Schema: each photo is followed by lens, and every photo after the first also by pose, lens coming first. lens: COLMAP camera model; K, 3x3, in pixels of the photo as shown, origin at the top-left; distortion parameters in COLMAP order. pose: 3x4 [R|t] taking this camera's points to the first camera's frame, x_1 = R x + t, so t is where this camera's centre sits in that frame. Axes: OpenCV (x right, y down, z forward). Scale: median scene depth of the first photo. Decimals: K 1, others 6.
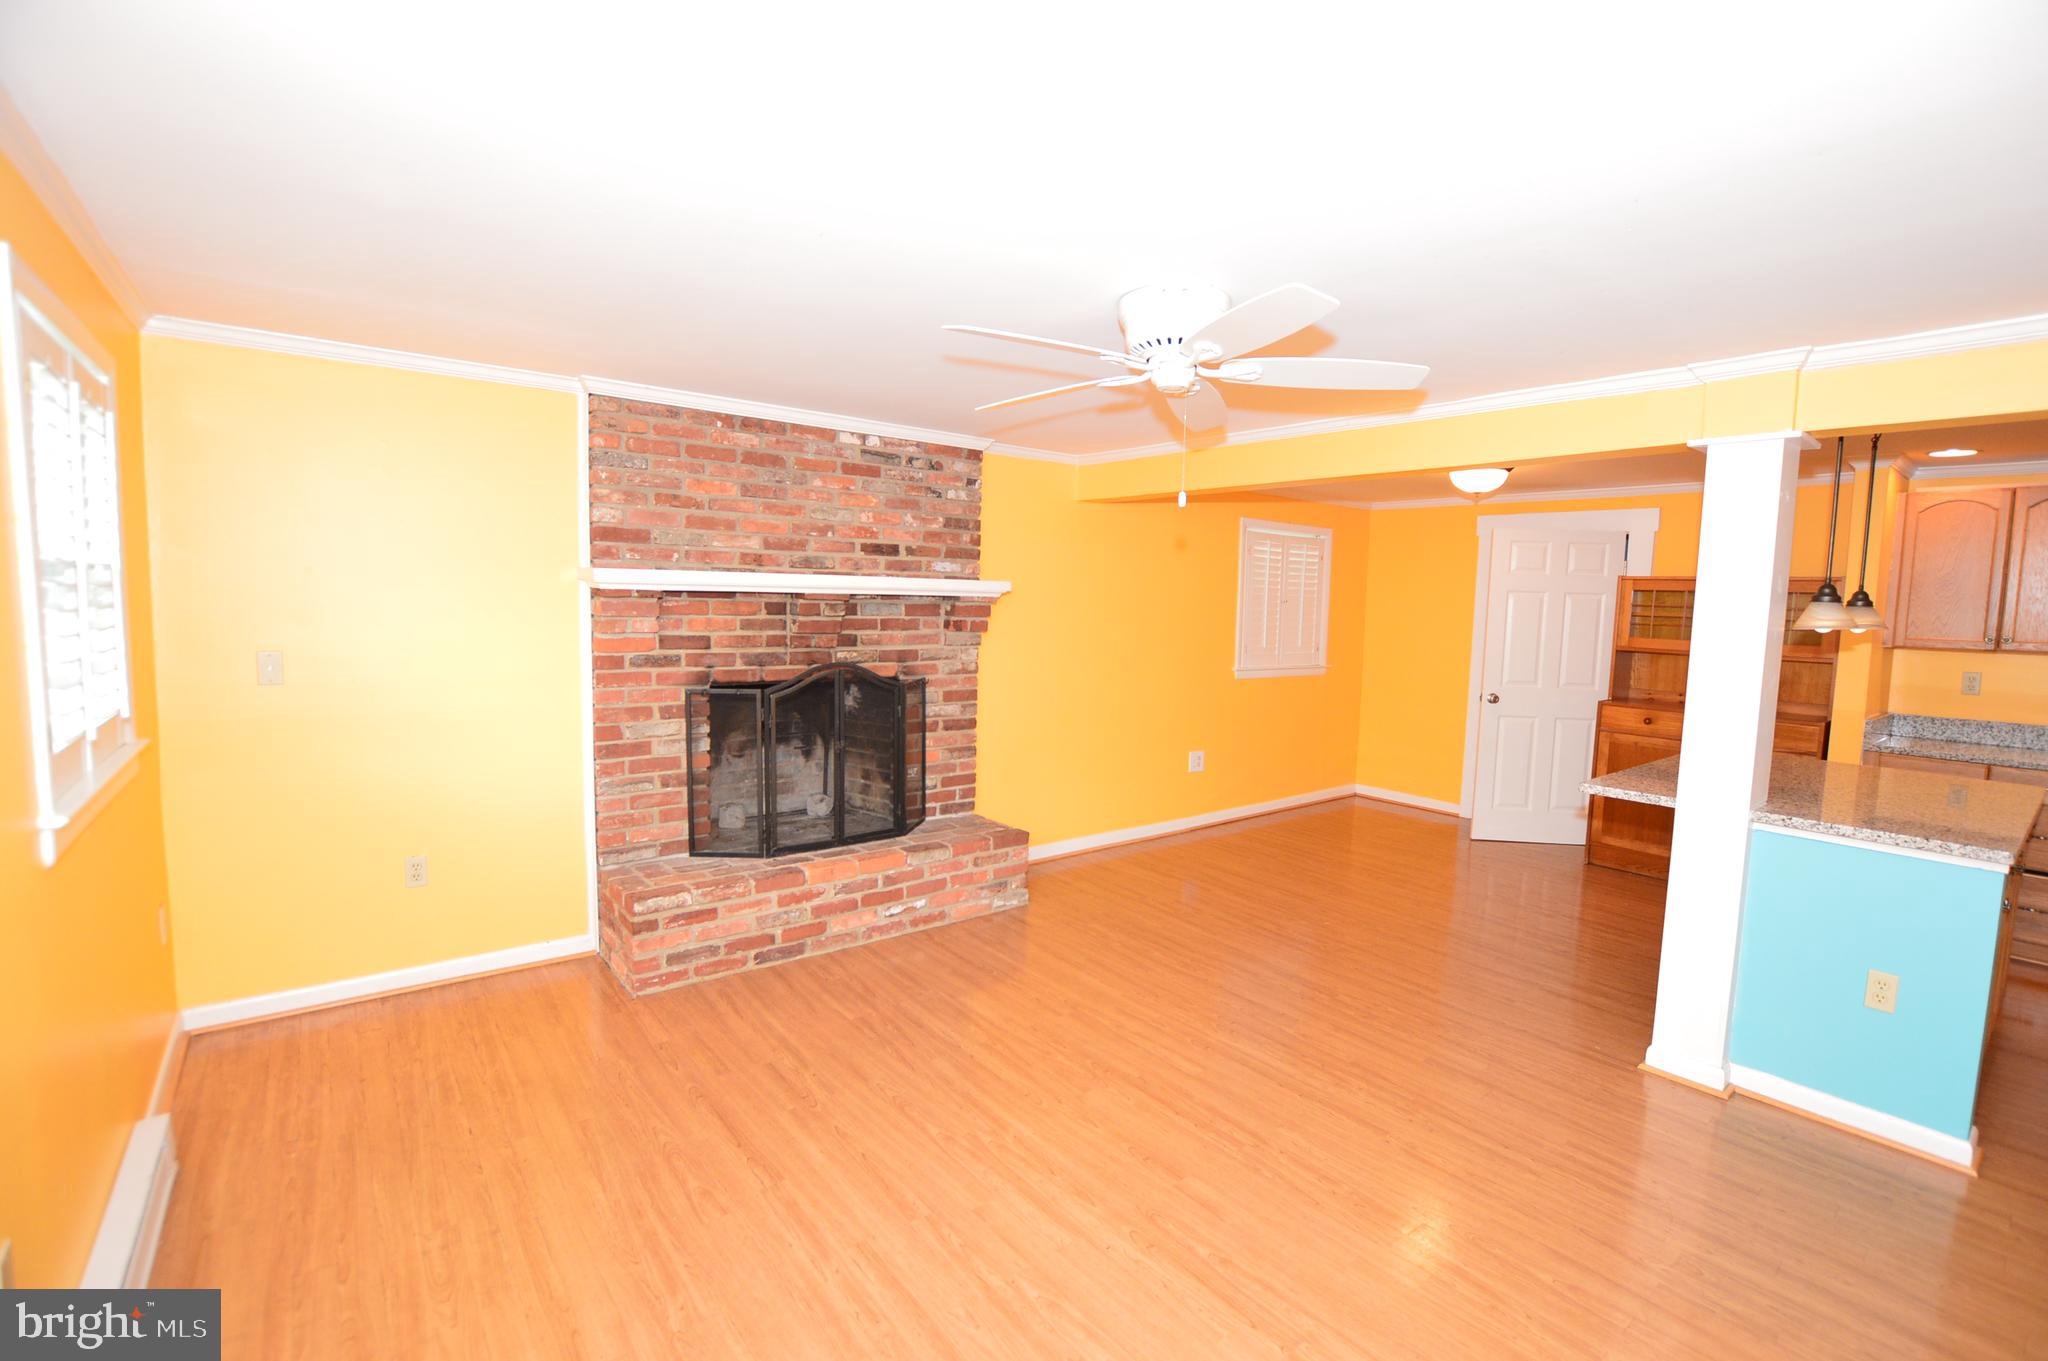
lens RADIAL K [[913.5, 0, 1059.5], [0, 913.5, 682.9], [0, 0, 1]] dist [-0.029634, 0.001545]
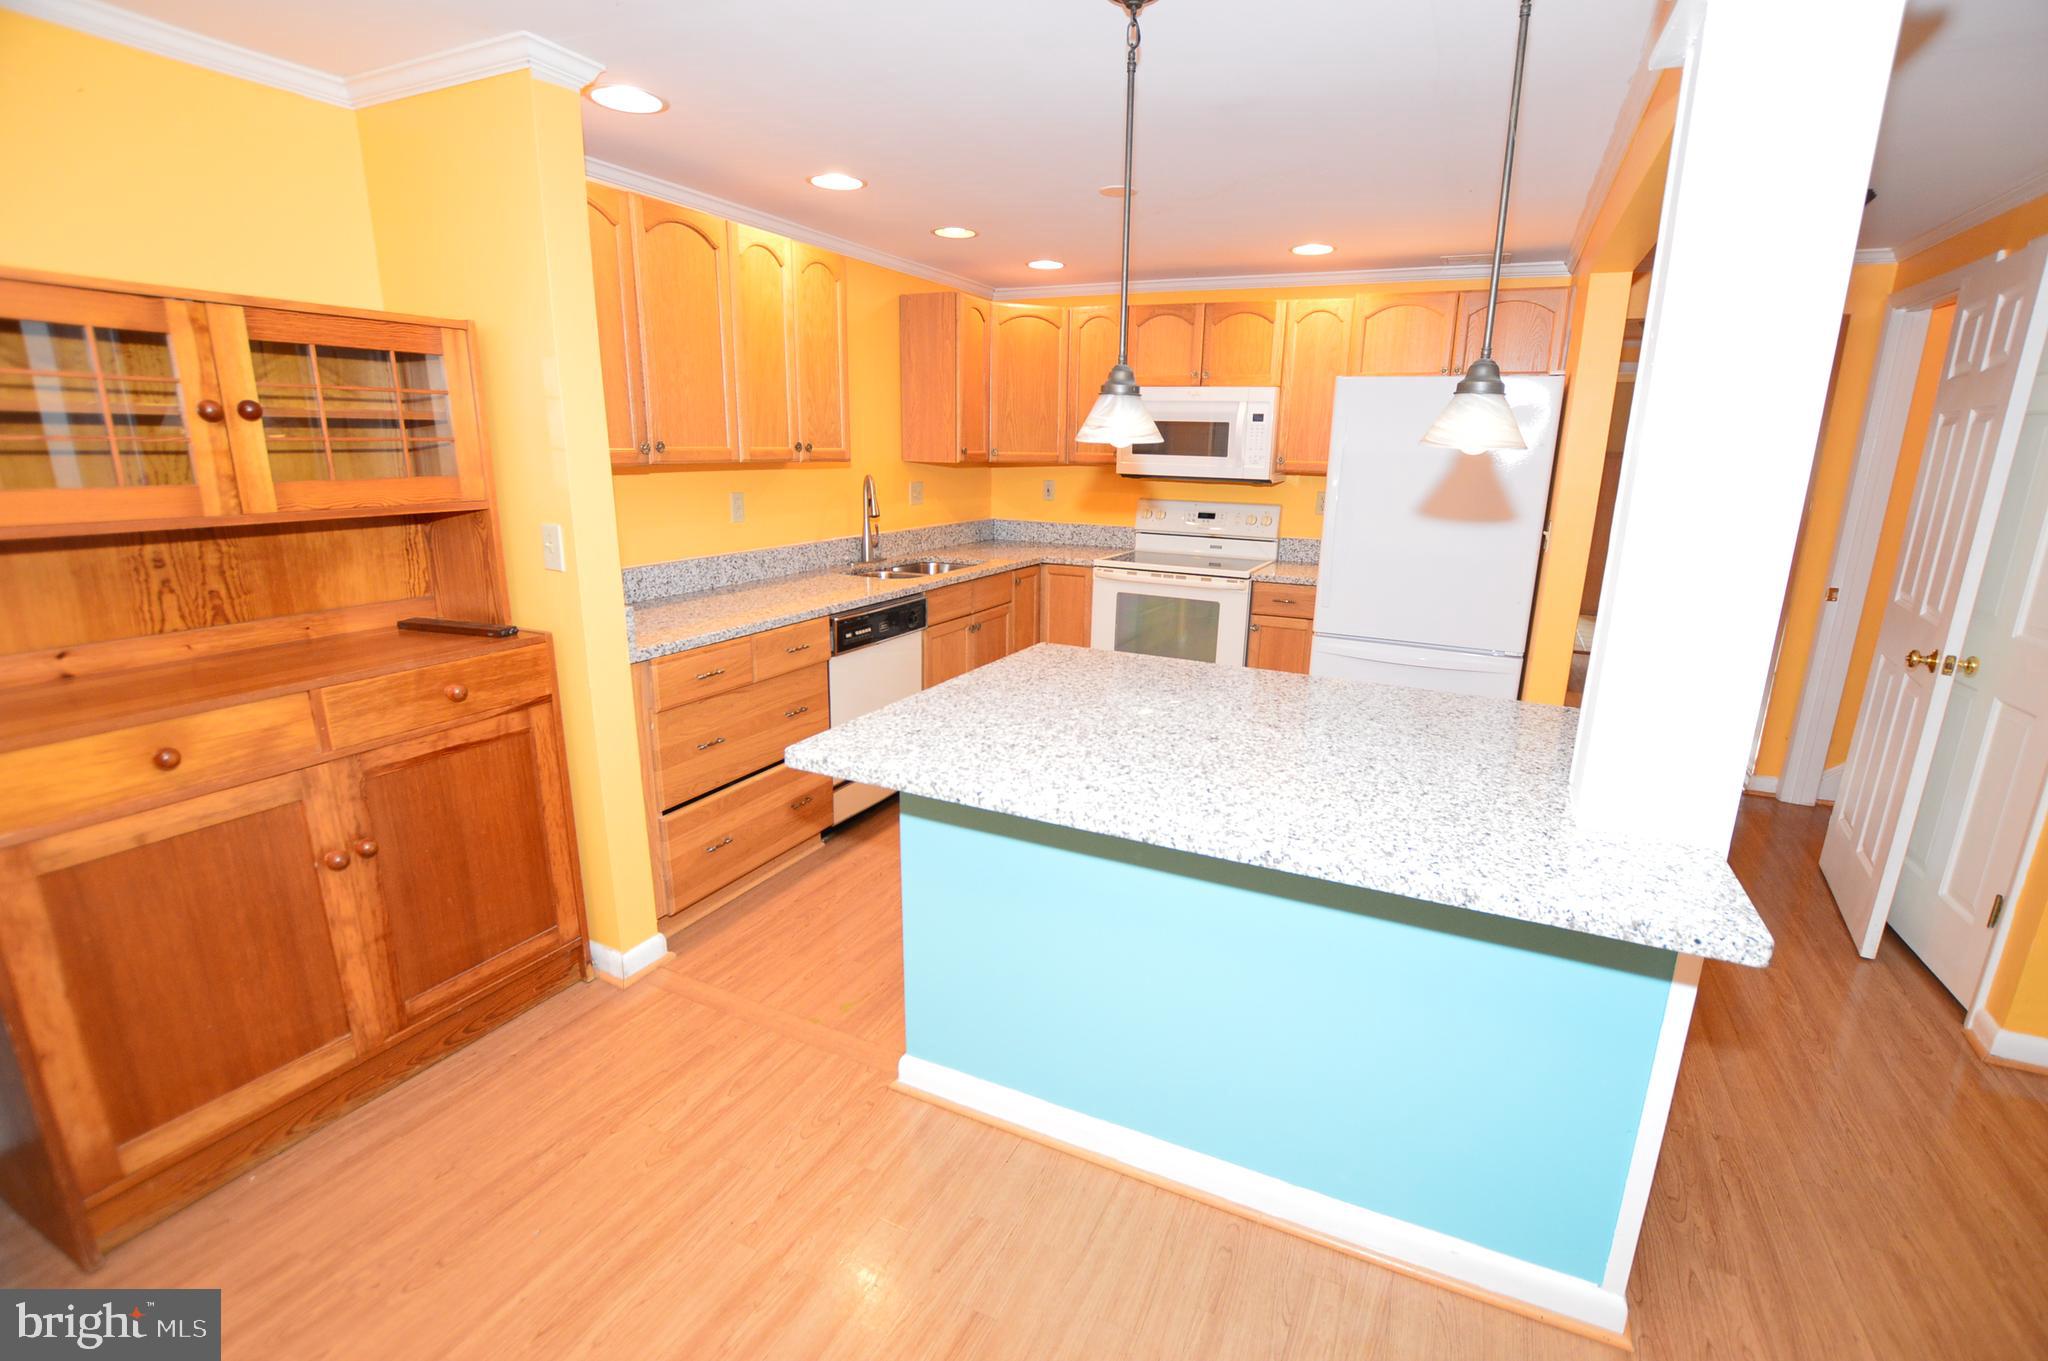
lens RADIAL K [[913.5, 0, 1046.1], [0, 913.5, 676.8], [0, 0, 1]] dist [-0.029634, 0.001545]
pose [[-0.425186, -0.255004, 0.868441, 0.351071], [0.054317, 0.950573, 0.305714, -0.082847], [-0.903475, 0.177157, -0.390319, 1.116422]]
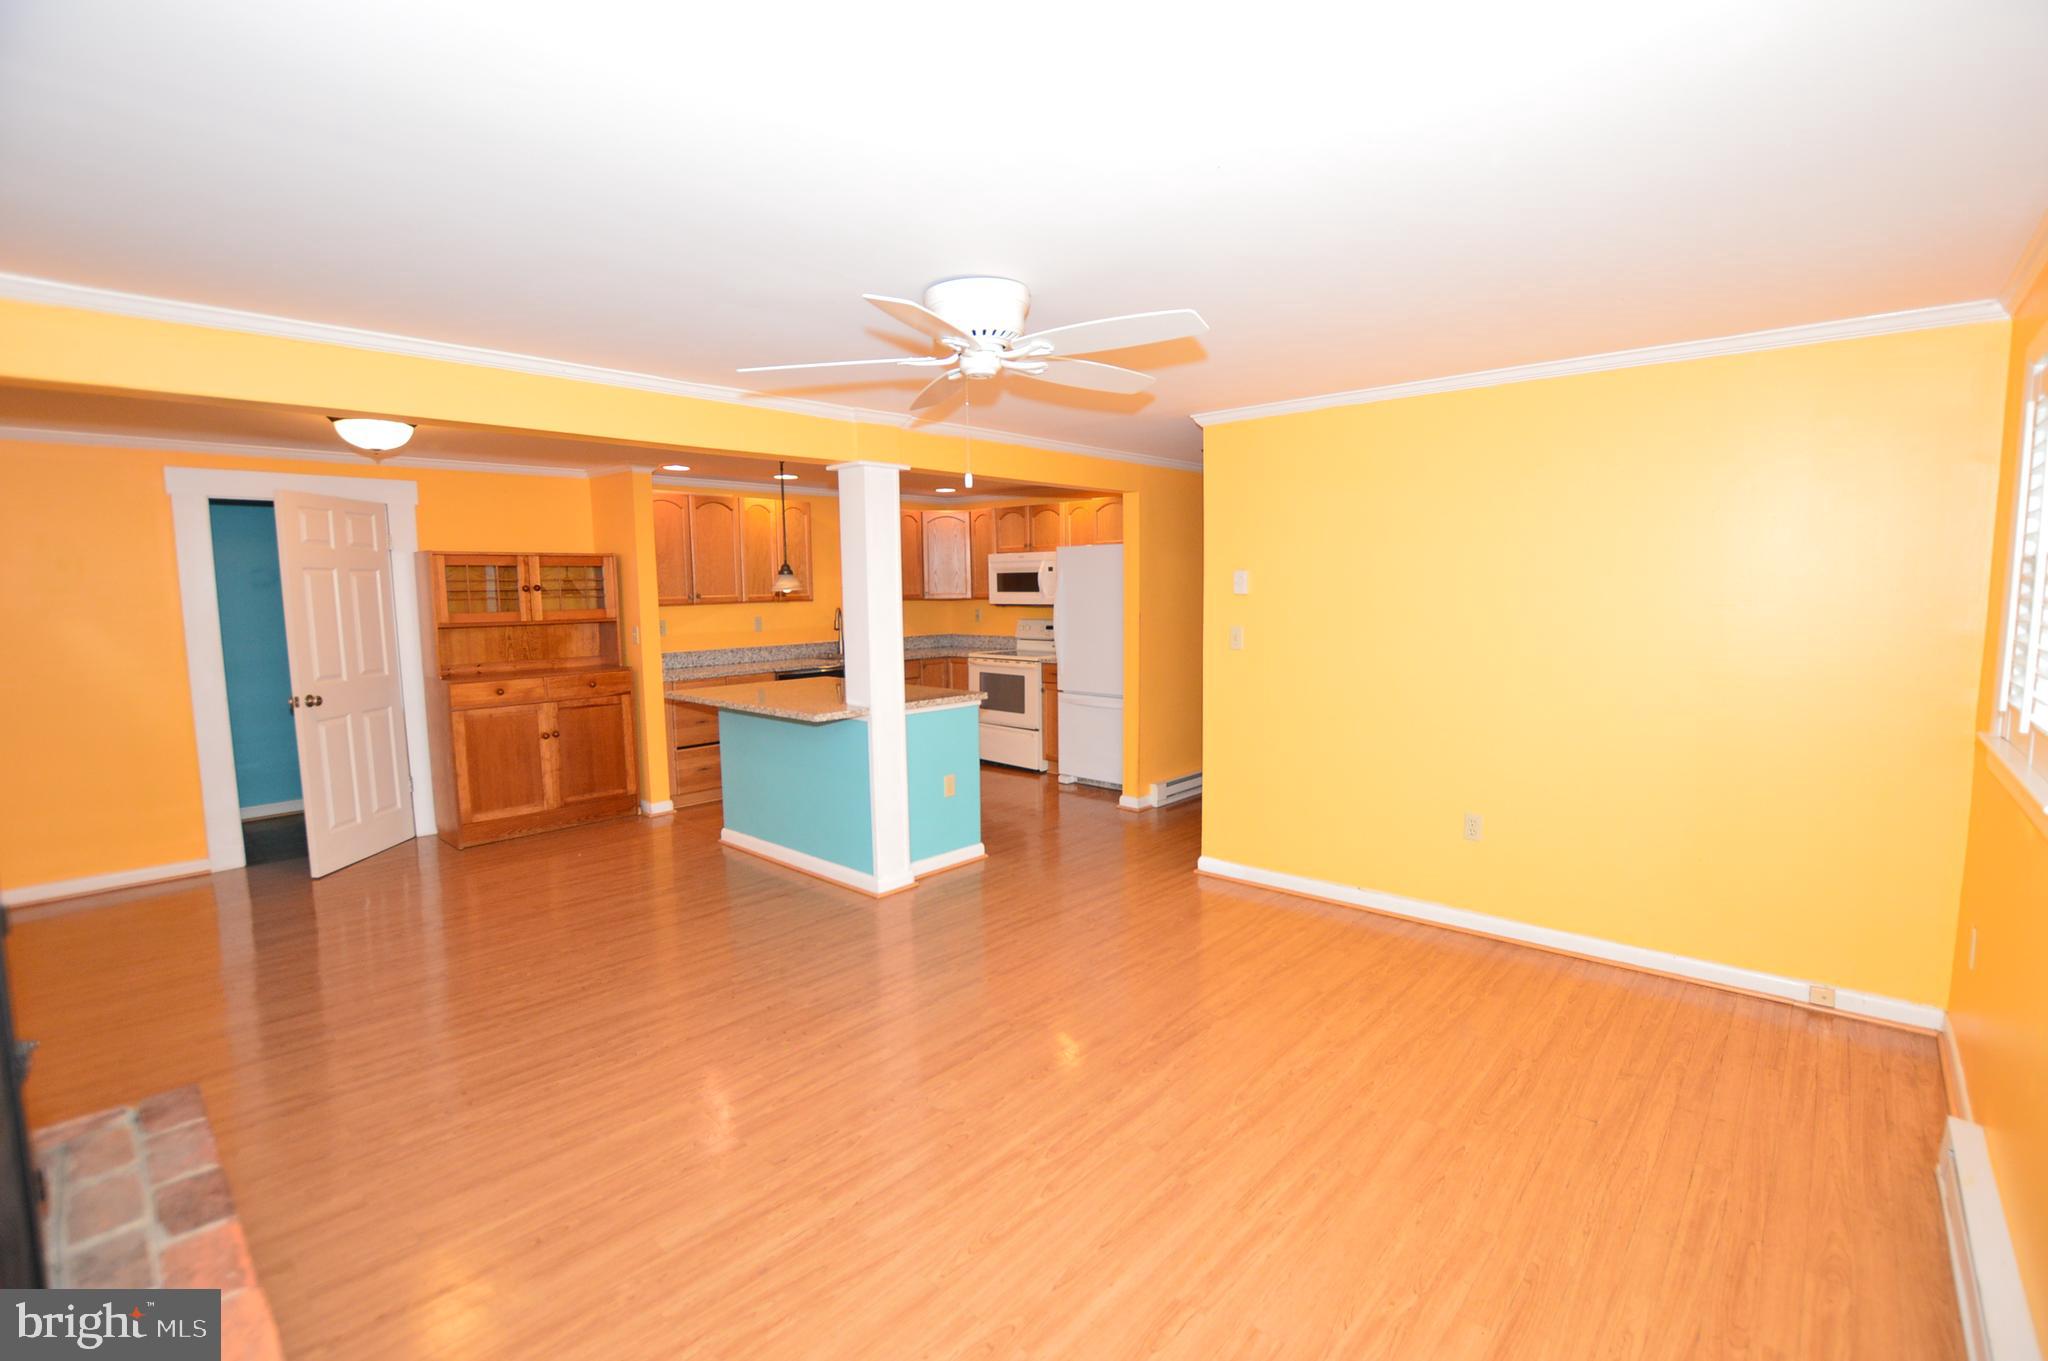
lens RADIAL K [[913.5, 0, 1045.4], [0, 913.5, 670.1], [0, 0, 1]] dist [-0.029634, 0.001545]
pose [[-0.152288, -0.115163, 0.981604, -0.609492], [0.099916, 0.986306, 0.131216, -0.073863], [-0.983273, 0.118061, -0.138696, 0.698318]]
